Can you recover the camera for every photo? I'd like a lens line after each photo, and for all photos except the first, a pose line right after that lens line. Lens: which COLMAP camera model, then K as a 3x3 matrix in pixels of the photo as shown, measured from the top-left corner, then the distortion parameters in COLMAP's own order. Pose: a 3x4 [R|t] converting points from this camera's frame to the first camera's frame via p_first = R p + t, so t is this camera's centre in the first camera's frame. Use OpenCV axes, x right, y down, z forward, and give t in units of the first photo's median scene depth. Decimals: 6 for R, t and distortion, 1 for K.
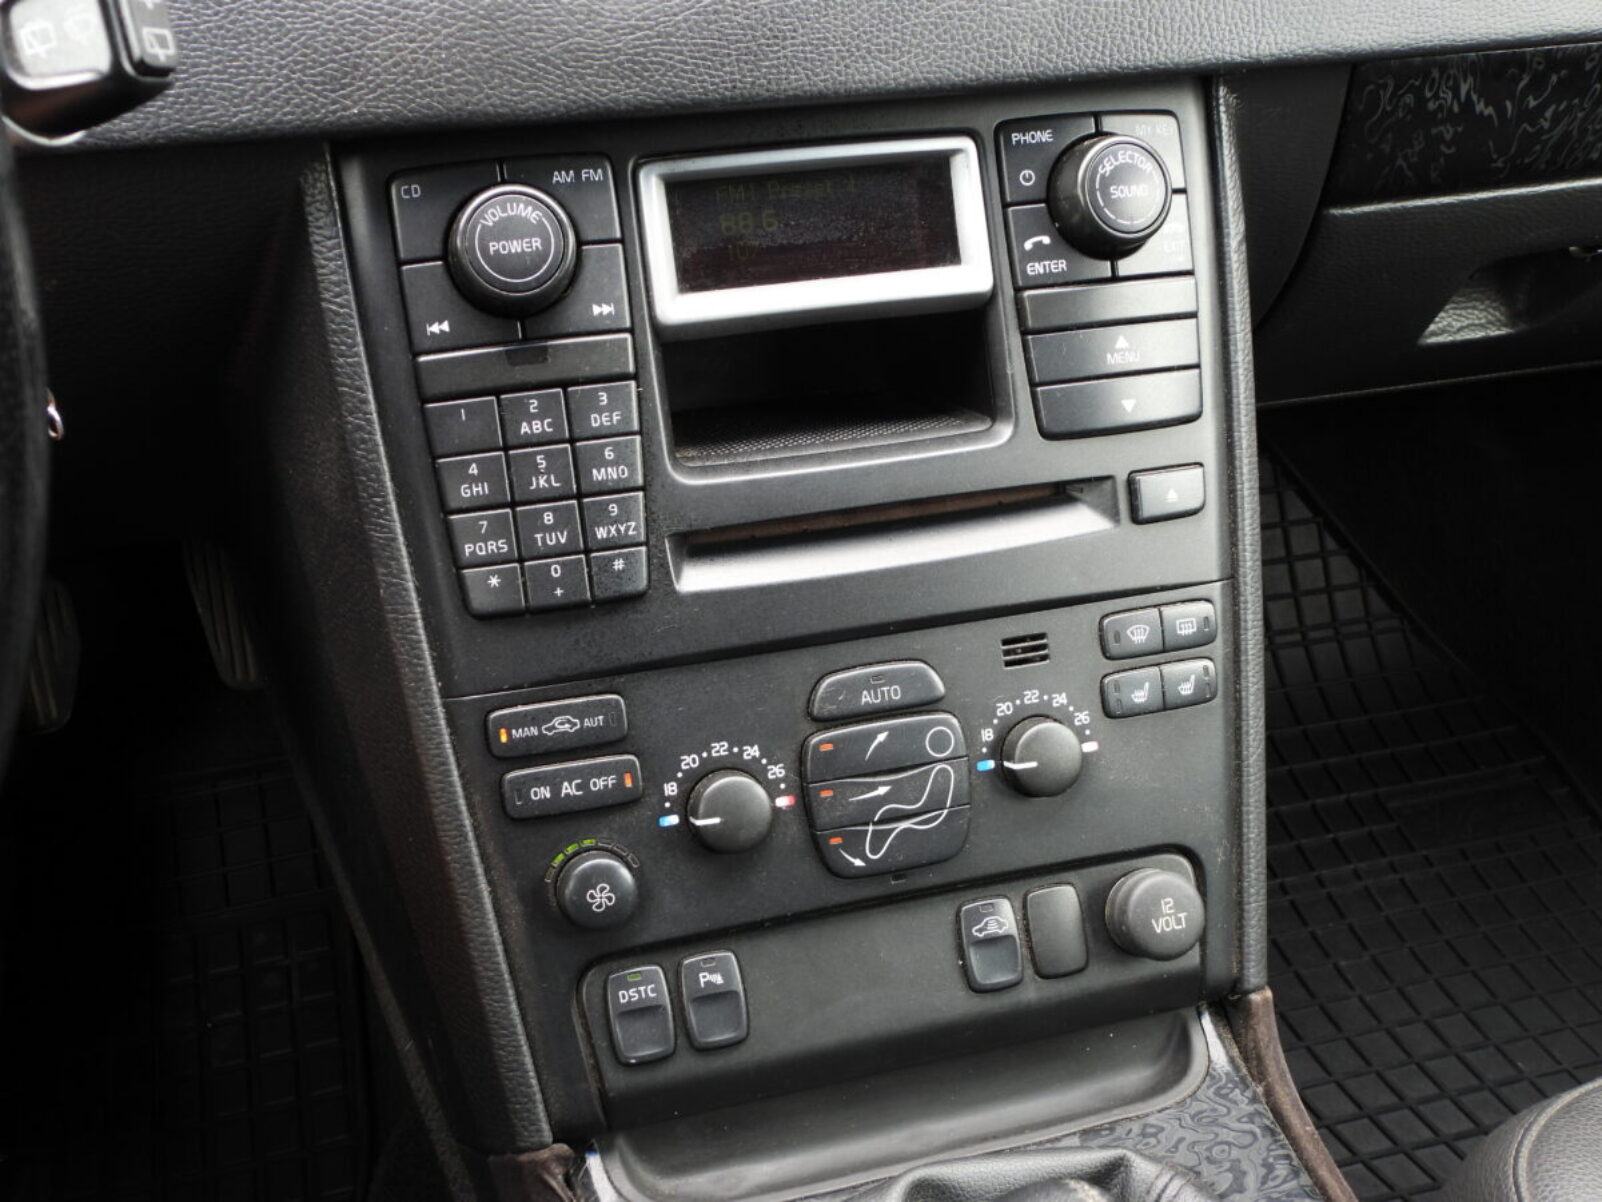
lens RADIAL K [[1826.3, 0, 797.3], [0, 1826.3, 602.2], [0, 0, 1]] dist [-0.005273, 0.000000]
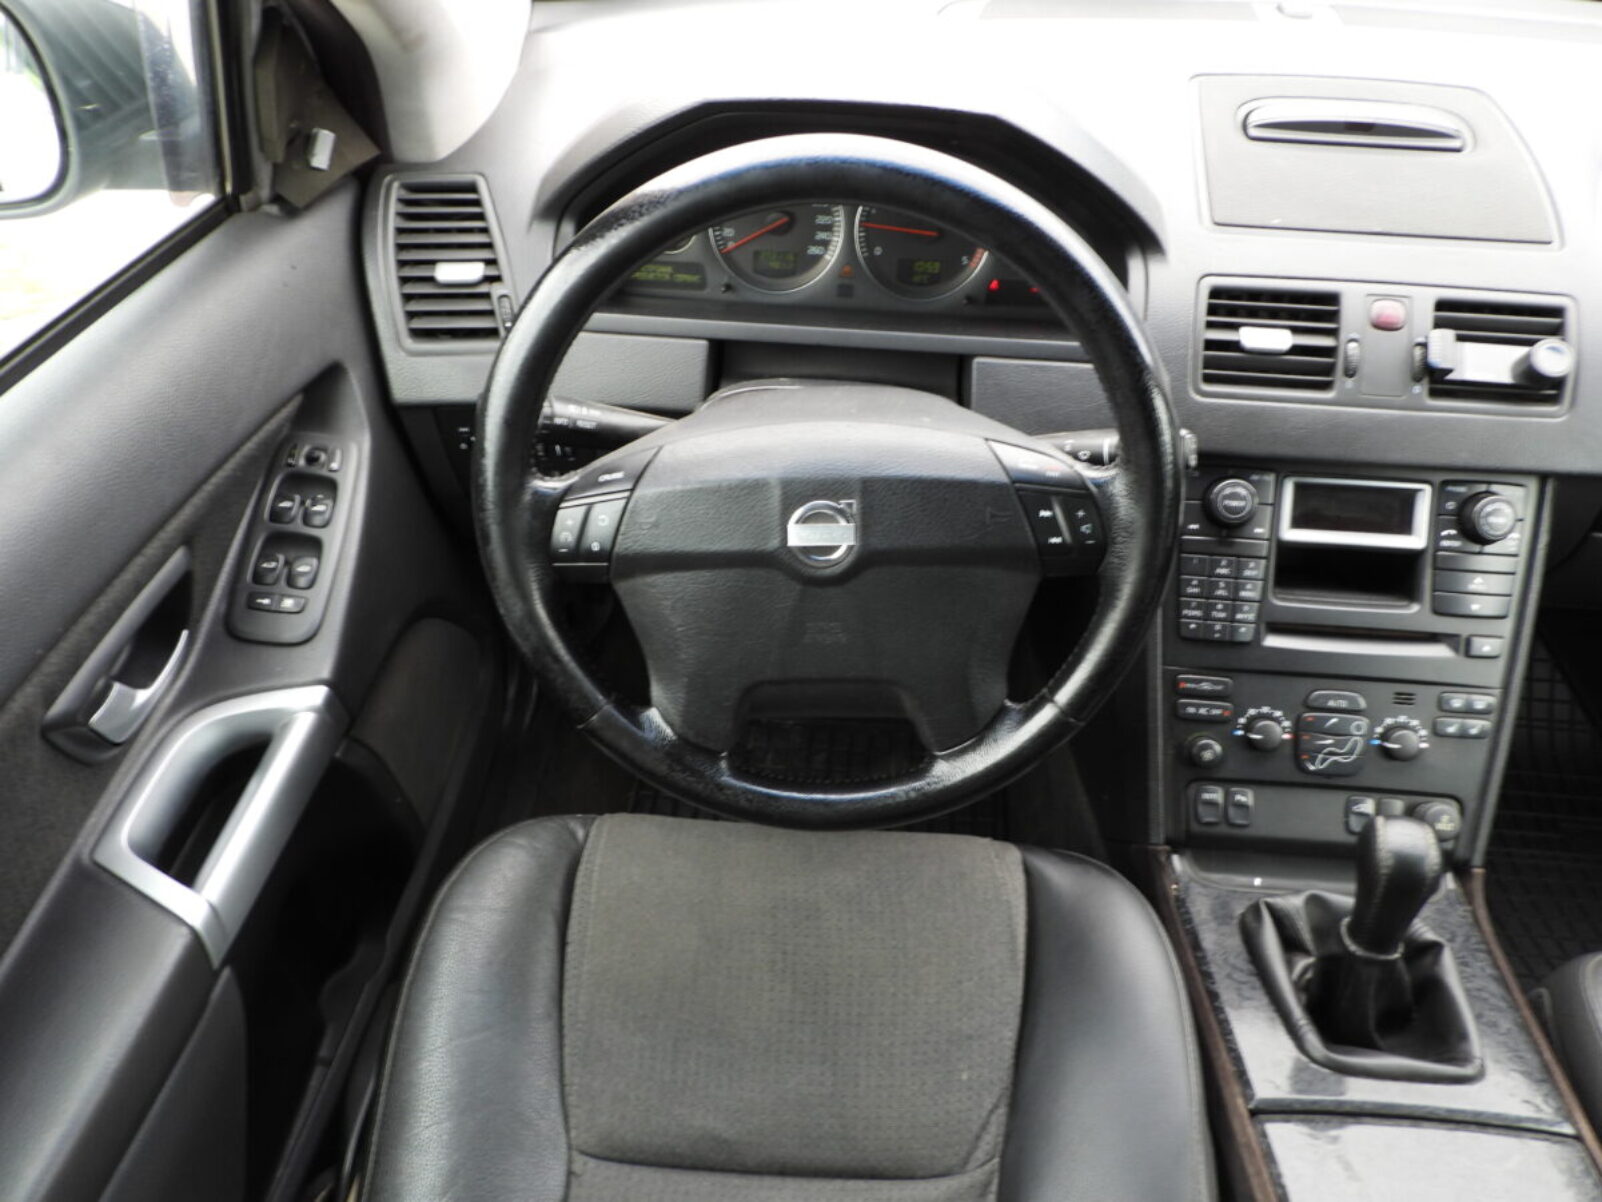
lens RADIAL K [[1145.6, 0, 809.7], [0, 1145.6, 611.3], [0, 0, 1]] dist [0.004075, -0.003001]
pose [[0.938201, 0.207187, -0.277223, -0.216821], [-0.204436, 0.978098, 0.039128, 0.014782], [0.279258, 0.019964, 0.960009, -0.670739]]
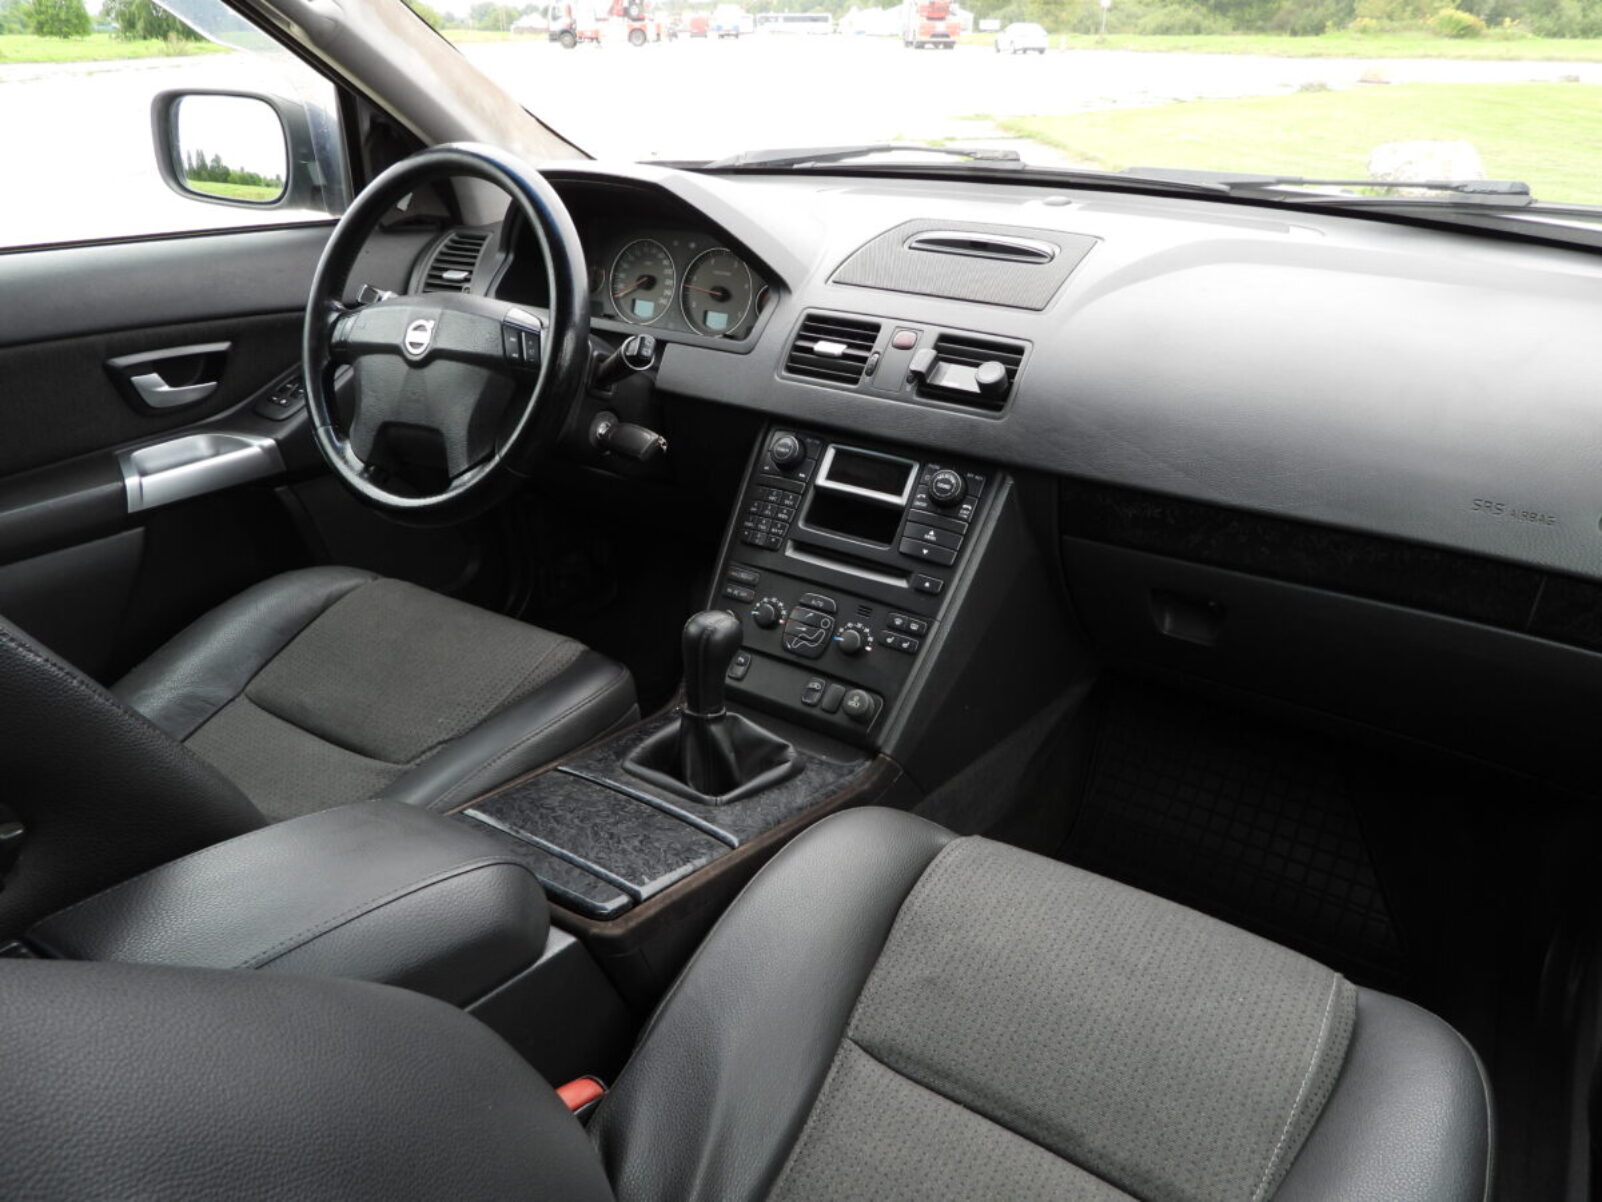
lens RADIAL K [[1145.6, 0, 802.4], [0, 1145.6, 600.4], [0, 0, 1]] dist [0.004075, -0.003001]
pose [[0.641626, 0.284531, -0.712291, 1.491291], [-0.479064, 0.873899, -0.082451, 0.228531], [0.599010, 0.394135, 0.697025, -0.451107]]
